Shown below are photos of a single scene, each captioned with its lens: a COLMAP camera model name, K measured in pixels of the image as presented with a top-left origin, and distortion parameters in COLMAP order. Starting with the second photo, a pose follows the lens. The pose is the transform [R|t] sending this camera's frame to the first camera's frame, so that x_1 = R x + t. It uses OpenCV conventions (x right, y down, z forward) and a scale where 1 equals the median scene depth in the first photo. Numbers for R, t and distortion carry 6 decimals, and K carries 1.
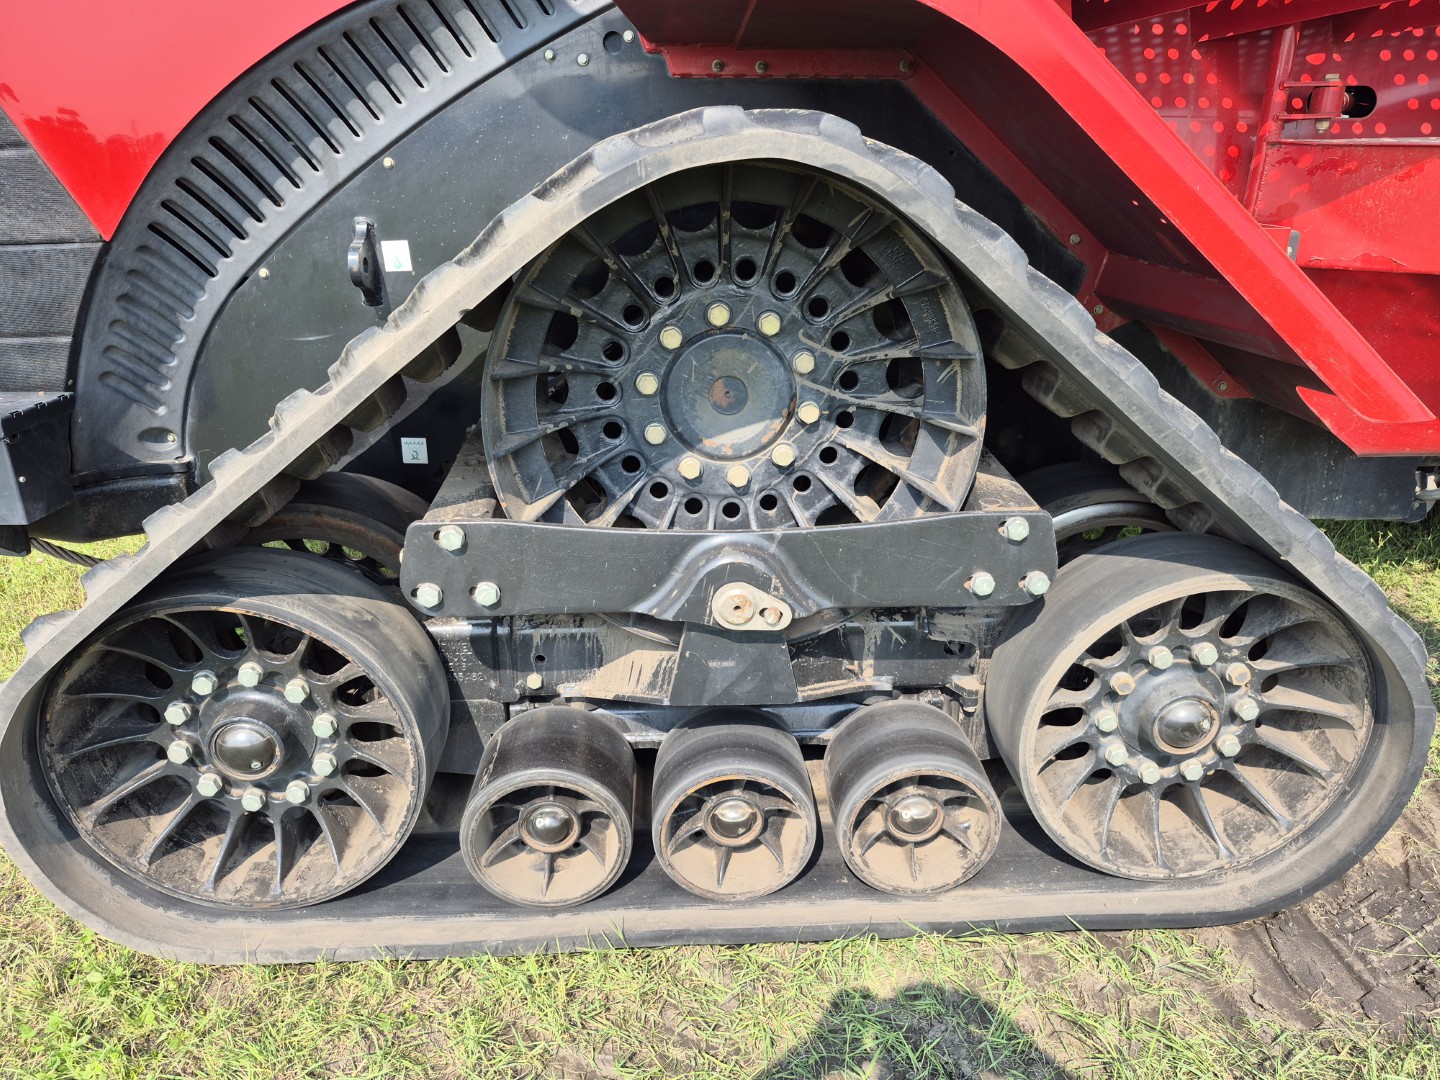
lens RADIAL K [[950.0, 0, 740.8], [0, 950.0, 542.8], [0, 0, 1]] dist [0.072691, -0.112173]
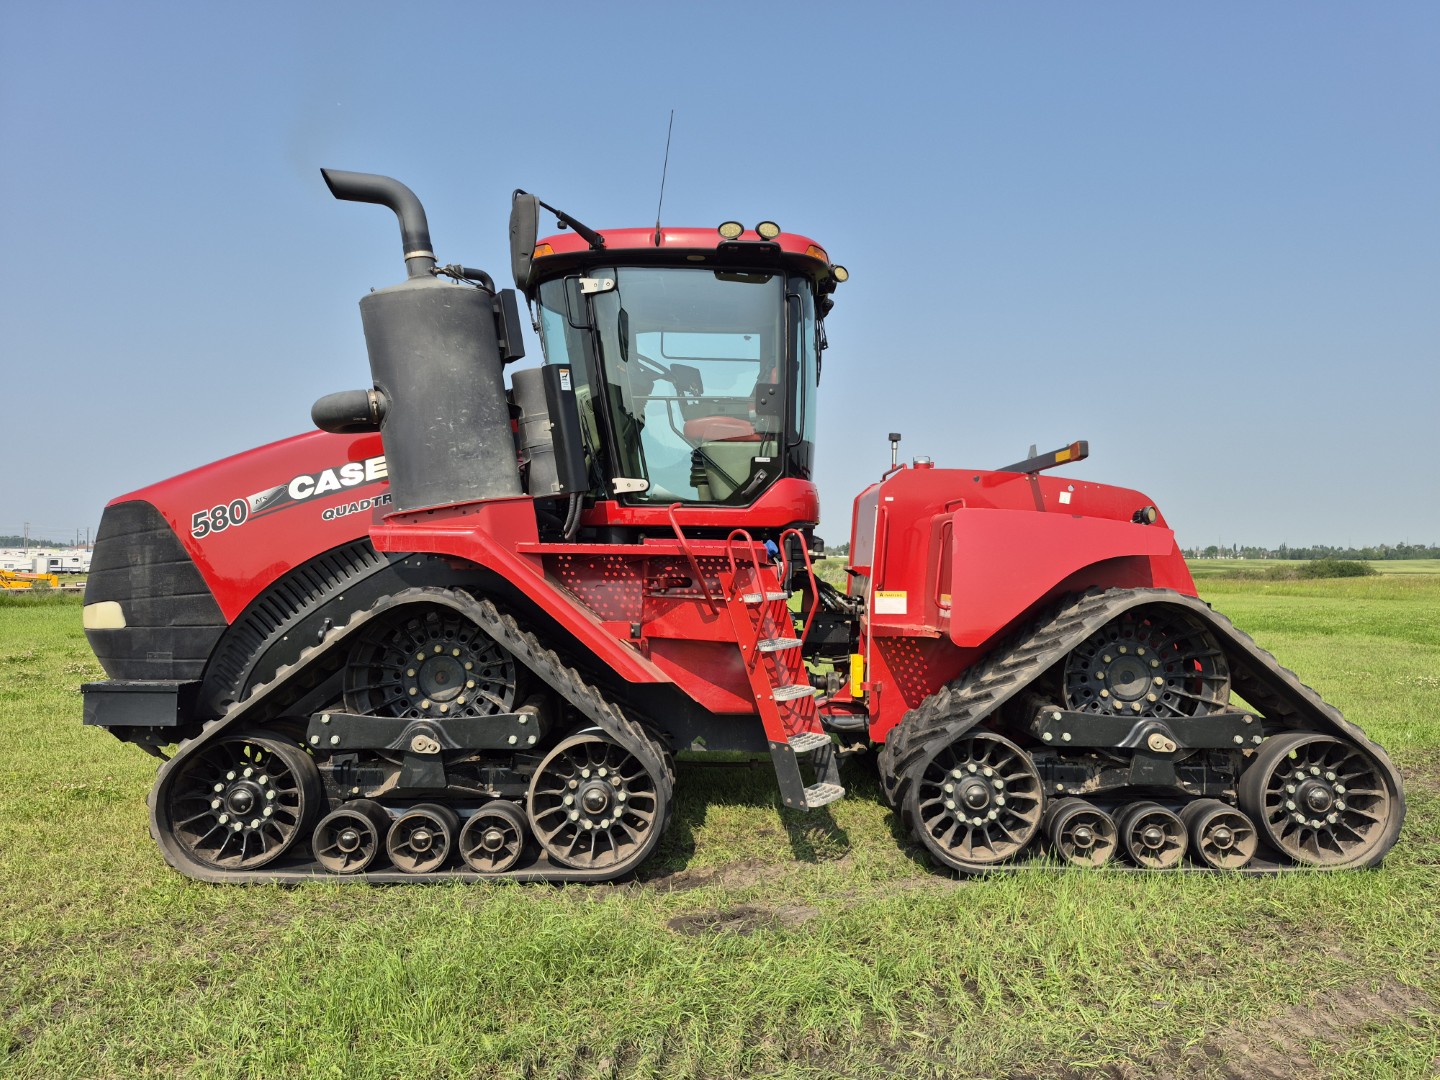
lens RADIAL K [[950.0, 0, 740.8], [0, 950.0, 542.8], [0, 0, 1]] dist [0.072691, -0.112173]
pose [[0.999604, 0.003249, -0.027965, 0.929255], [-0.014314, 0.914004, -0.405452, 0.598748], [0.024243, 0.405692, 0.913688, -1.668874]]
